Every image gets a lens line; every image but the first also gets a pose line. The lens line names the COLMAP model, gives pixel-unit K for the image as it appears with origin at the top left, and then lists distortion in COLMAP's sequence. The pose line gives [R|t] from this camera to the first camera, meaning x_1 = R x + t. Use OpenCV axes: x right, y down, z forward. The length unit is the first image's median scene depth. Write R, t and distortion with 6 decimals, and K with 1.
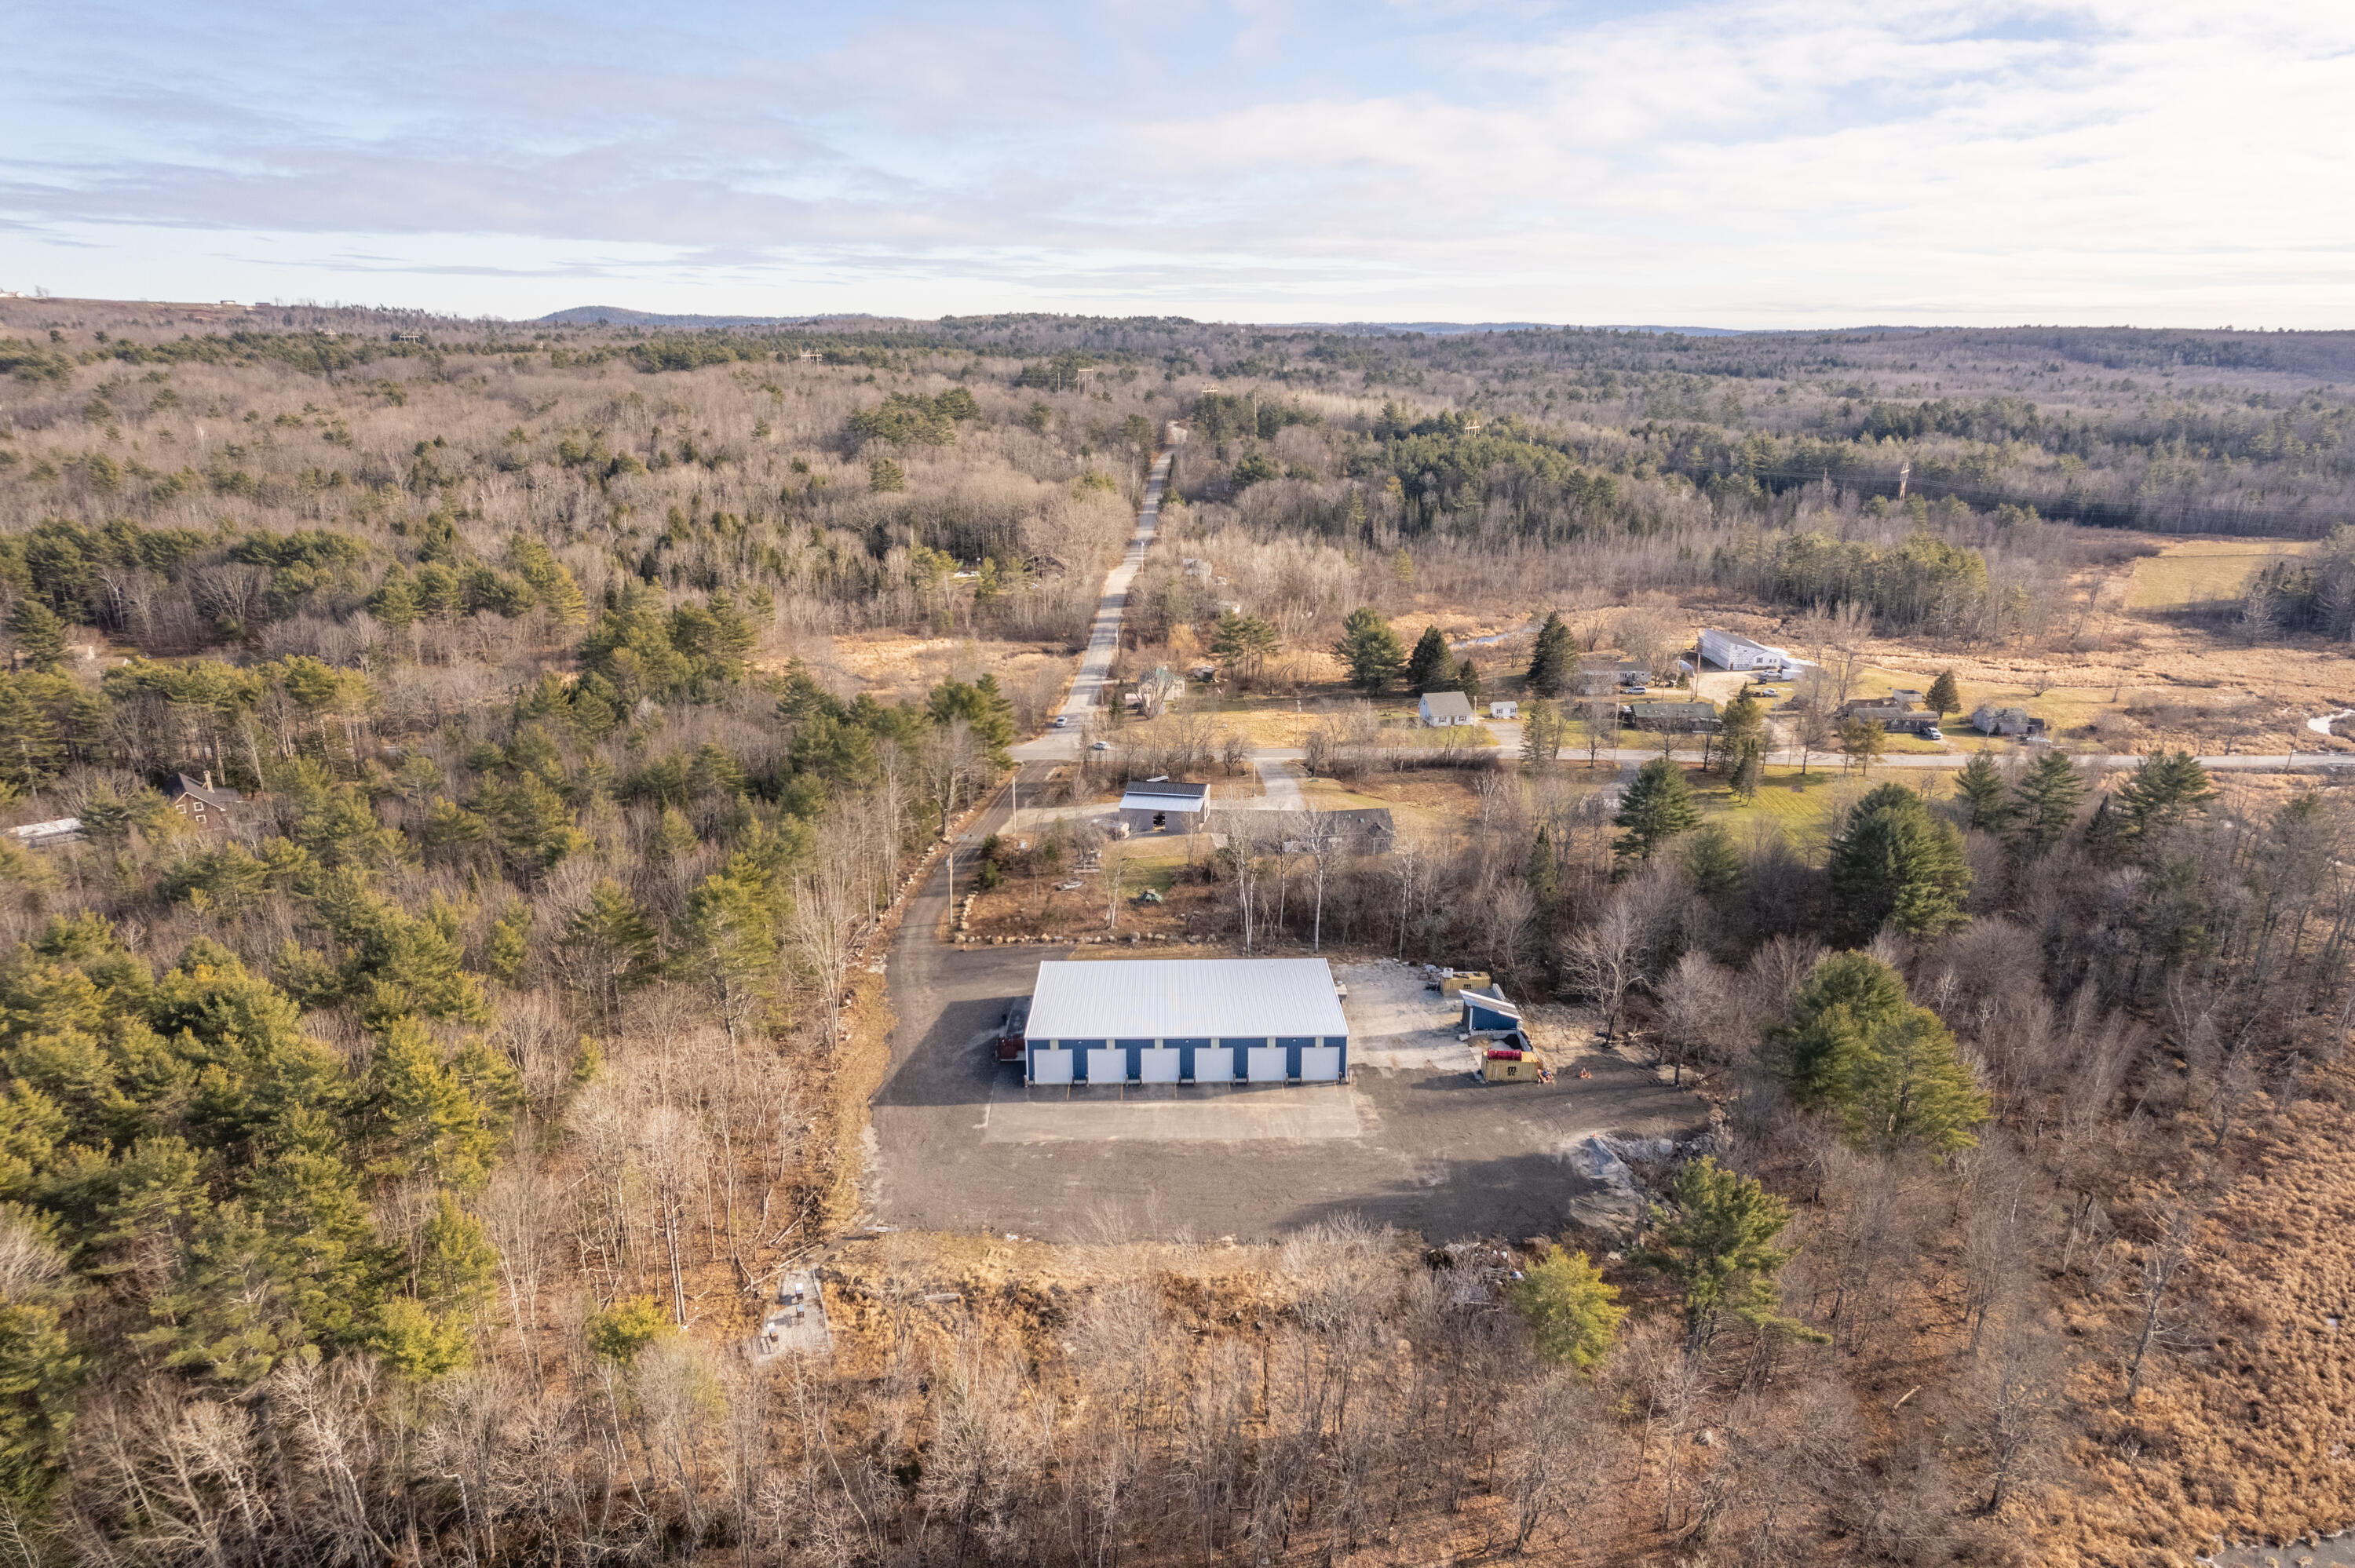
lens RADIAL K [[1491.4, 0, 1177.5], [0, 1491.4, 835.7], [0, 0, 1]] dist [-0.070945, 0.054659]
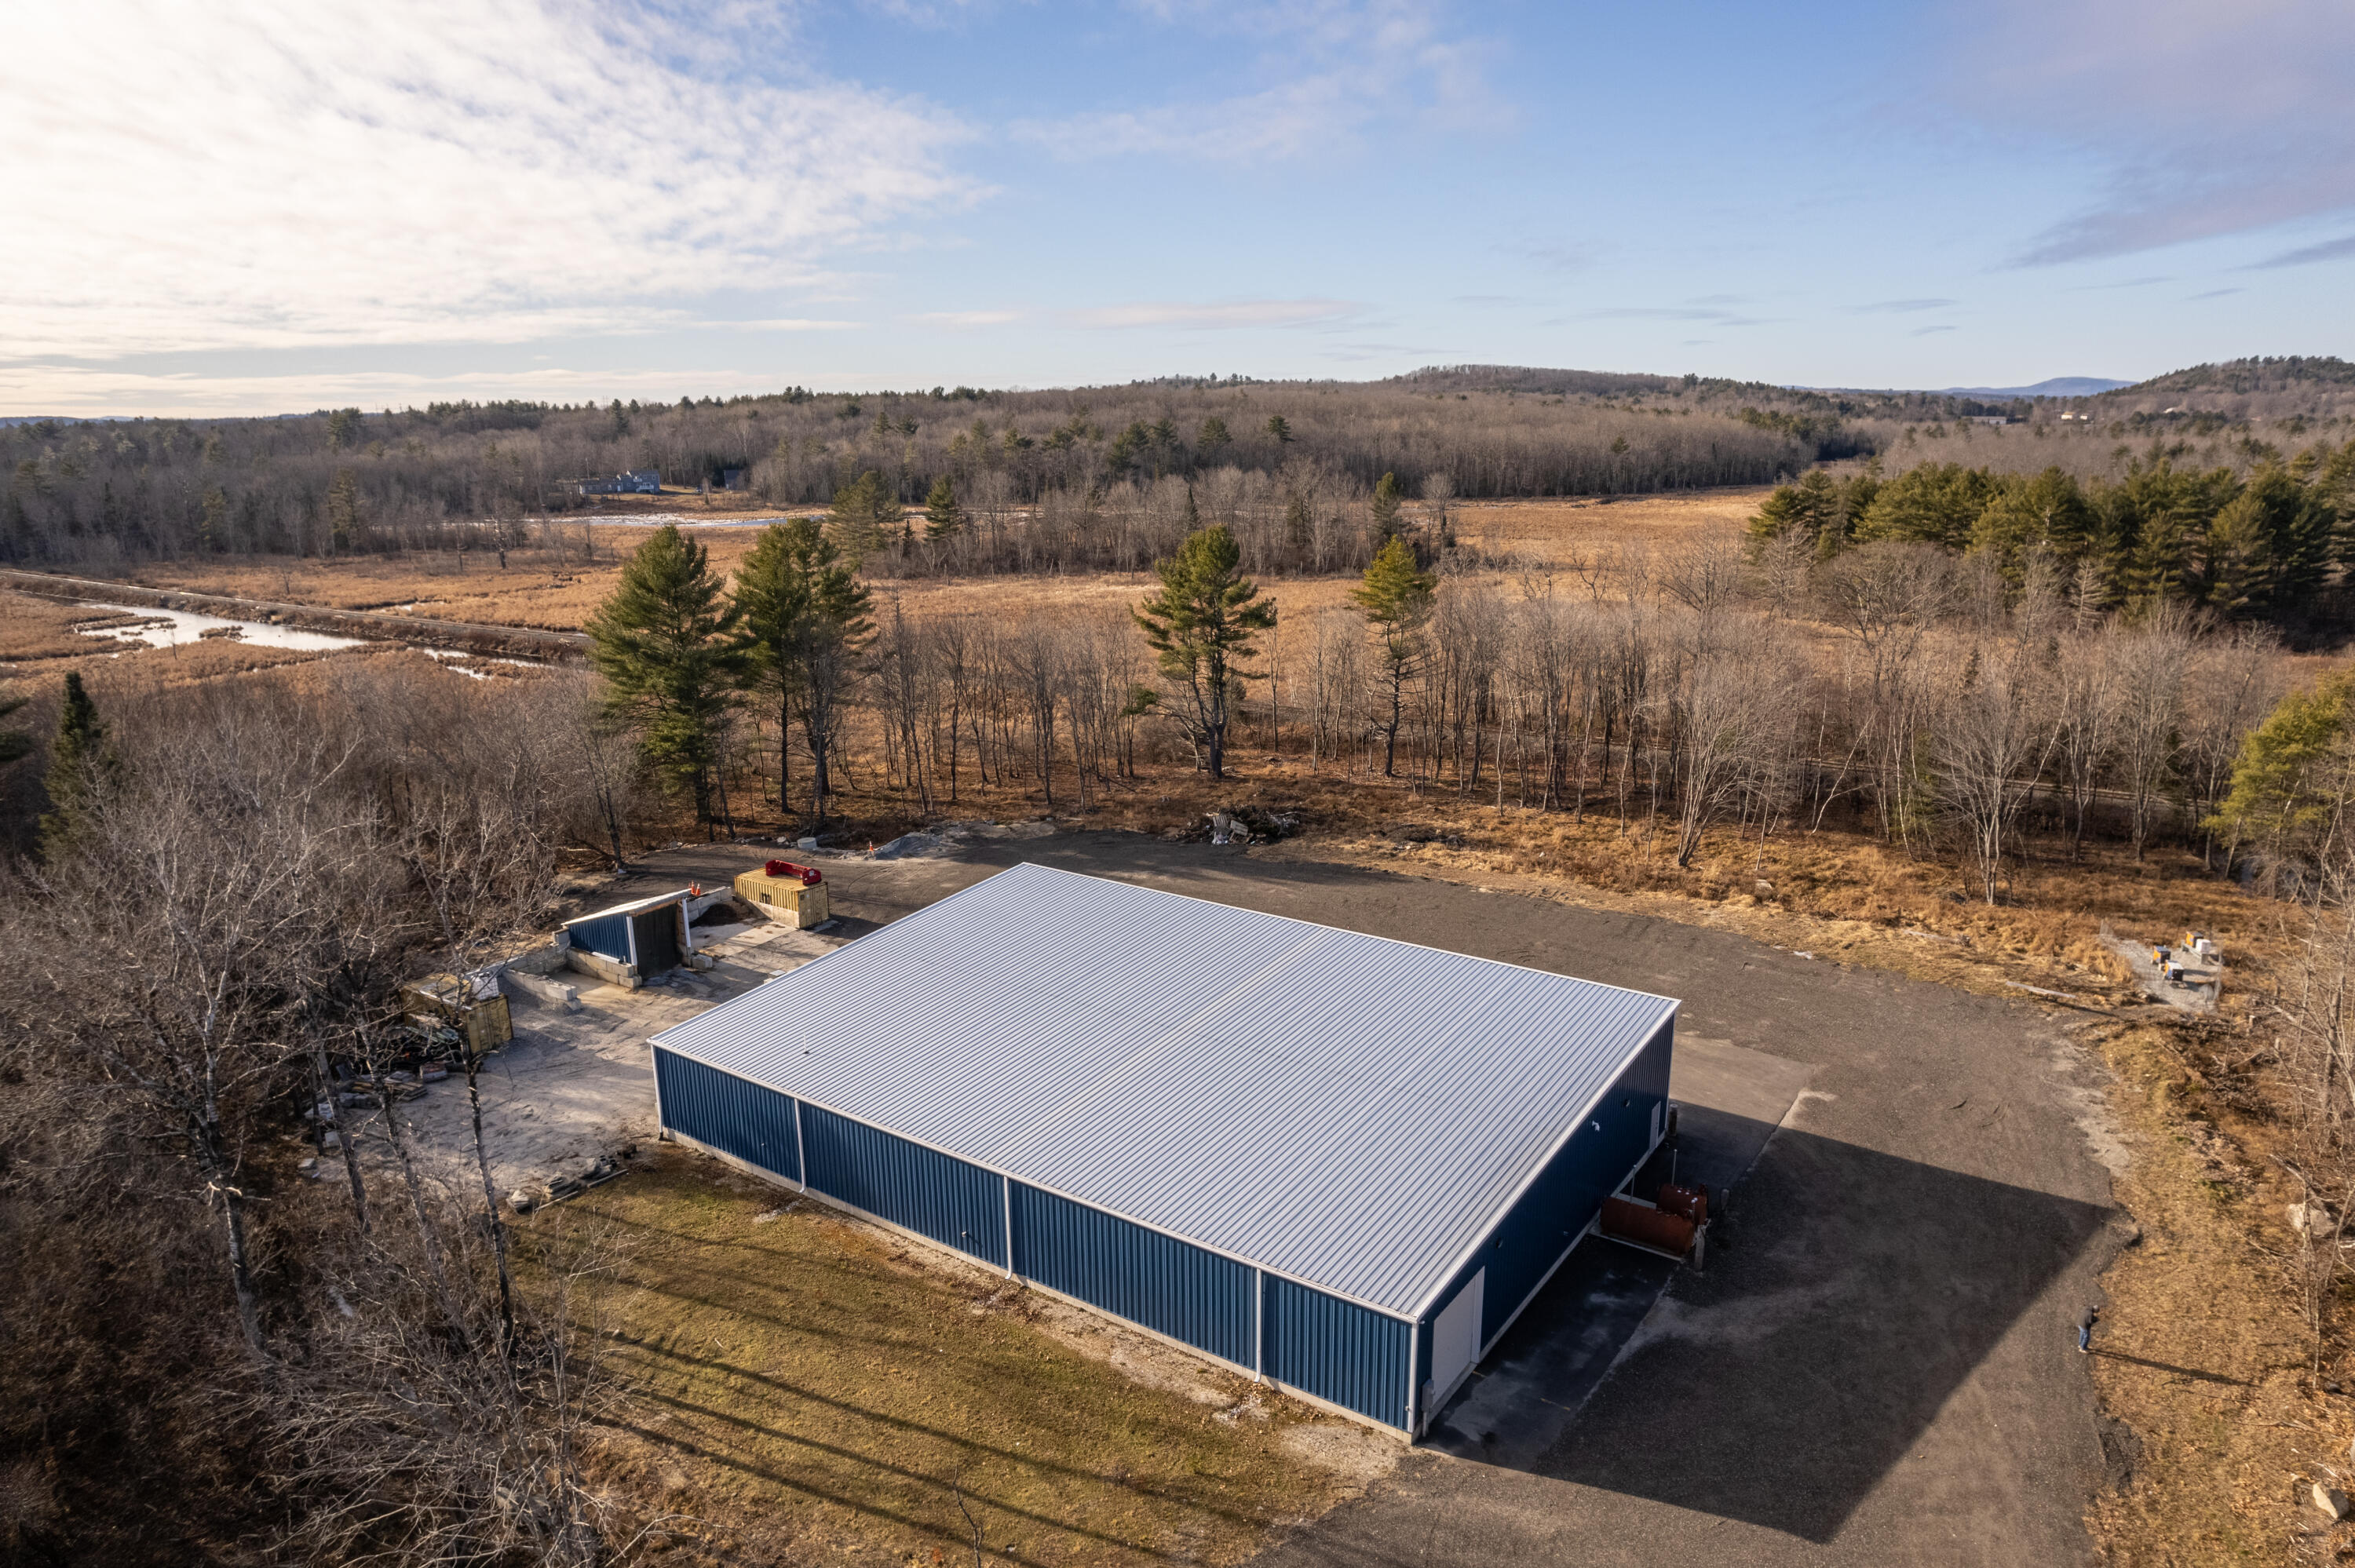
lens RADIAL K [[1510.4, 0, 1178.1], [0, 1510.4, 798.6], [0, 0, 1]] dist [-0.078597, 0.065115]
pose [[-0.811930, -0.134463, 0.568057, -0.181228], [0.202465, 0.847840, 0.490076, -0.104331], [-0.547519, 0.512919, -0.661163, 1.127883]]
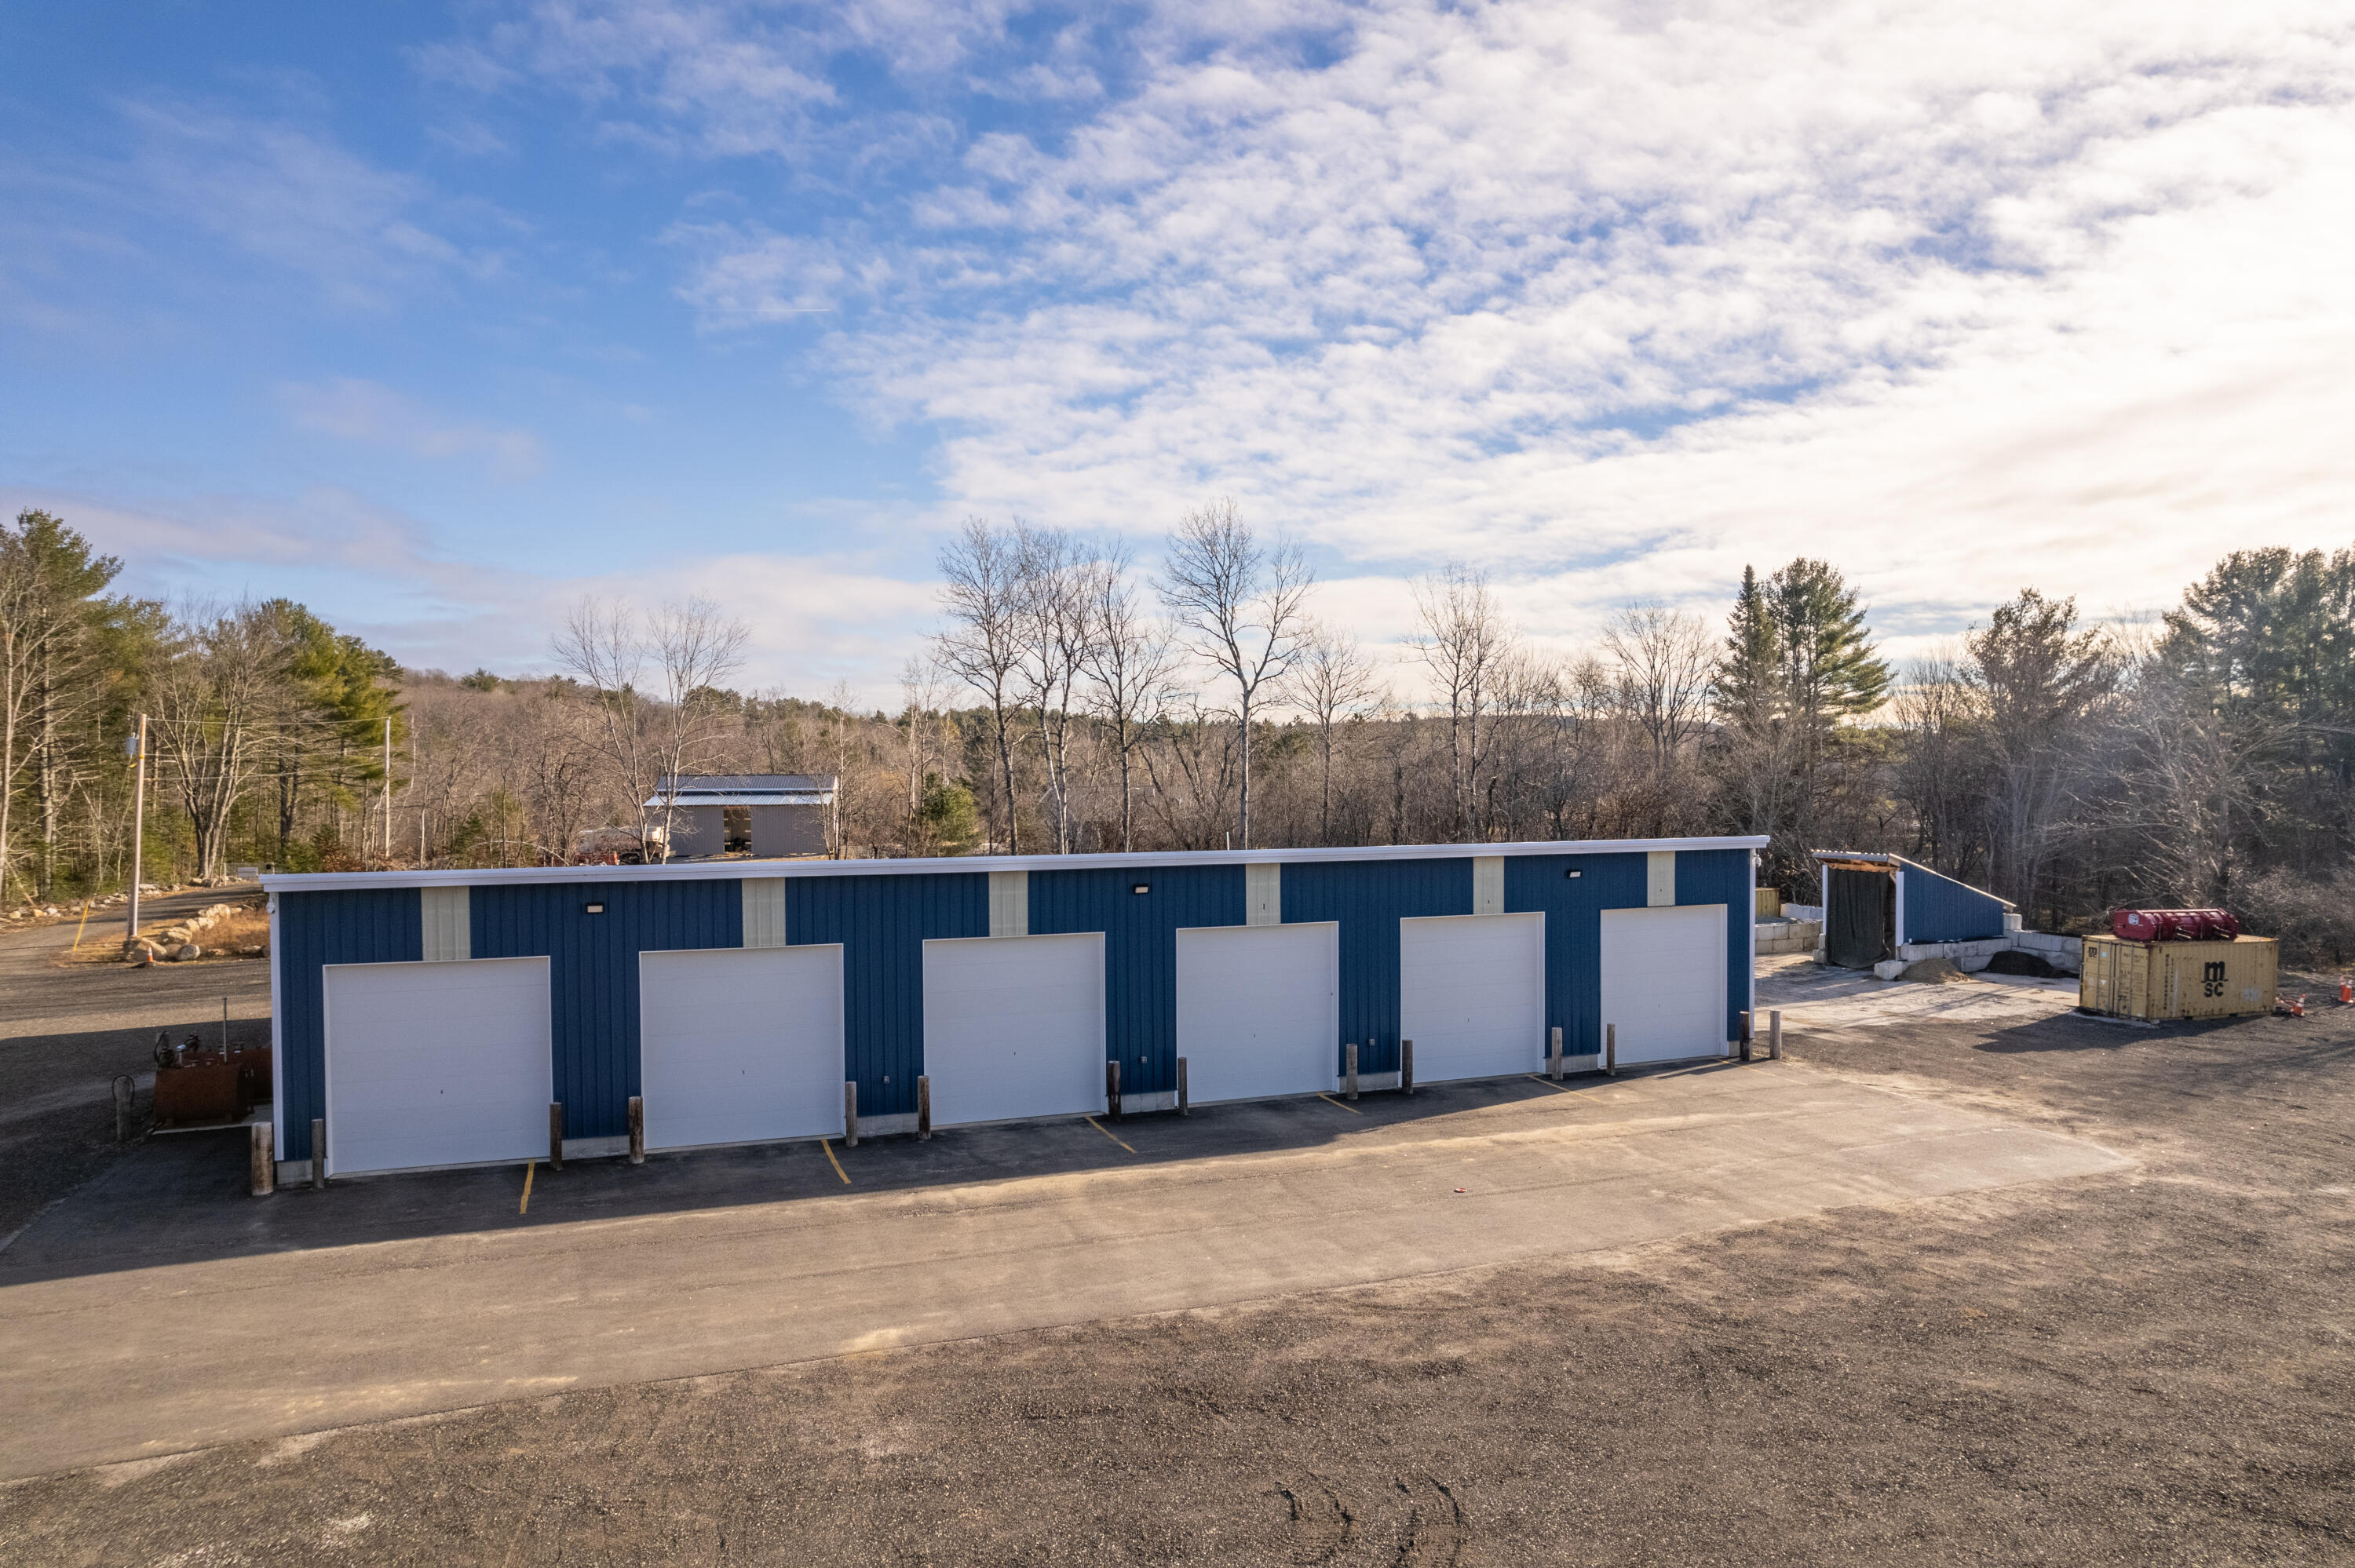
lens RADIAL K [[1506.1, 0, 1173.9], [0, 1506.1, 864.6], [0, 0, 1]] dist [-0.074106, 0.066263]
pose [[0.941326, -0.022642, 0.336738, -0.052373], [0.112017, 0.962148, -0.248441, 0.164014], [-0.318367, 0.271584, 0.908232, 0.706463]]
